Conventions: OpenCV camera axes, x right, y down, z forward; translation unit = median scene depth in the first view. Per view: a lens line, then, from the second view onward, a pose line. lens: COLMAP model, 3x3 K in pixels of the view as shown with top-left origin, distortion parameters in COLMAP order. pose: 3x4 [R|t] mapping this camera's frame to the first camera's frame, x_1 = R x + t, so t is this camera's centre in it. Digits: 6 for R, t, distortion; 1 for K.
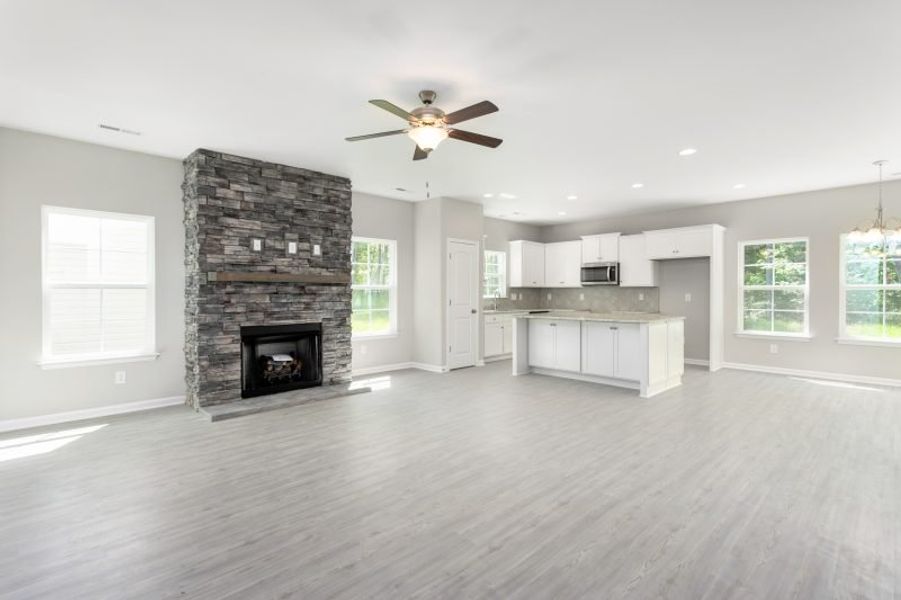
lens RADIAL K [[430.6, 0, 444.5], [0, 430.6, 297.4], [0, 0, 1]] dist [0.006179, 0.001873]
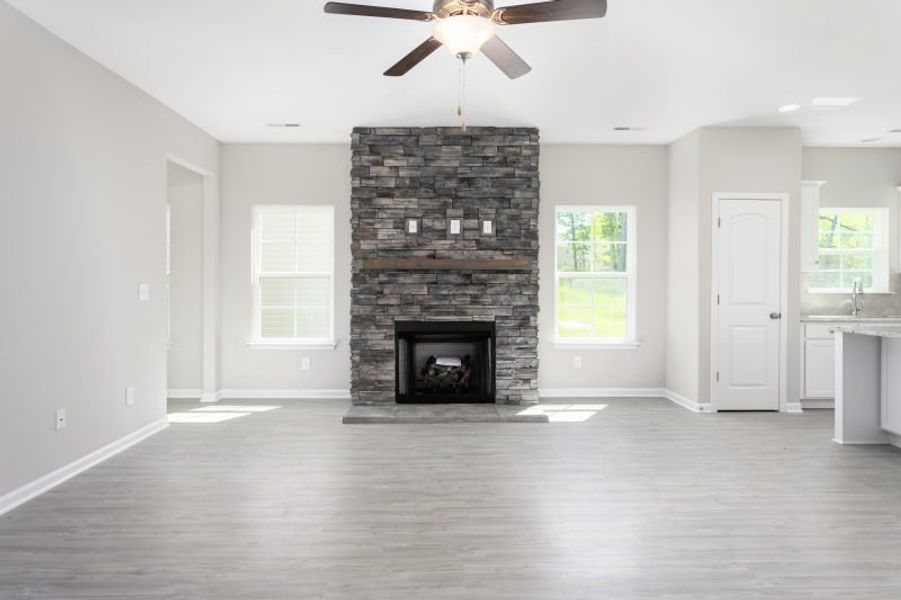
lens RADIAL K [[515.9, 0, 450.8], [0, 515.9, 284.8], [0, 0, 1]] dist [-0.007267, 0.002227]
pose [[0.736435, 0.006528, -0.676477, 0.304552], [-0.010523, 0.999943, -0.001807, -0.004513], [0.676426, 0.008449, 0.736462, 0.289919]]
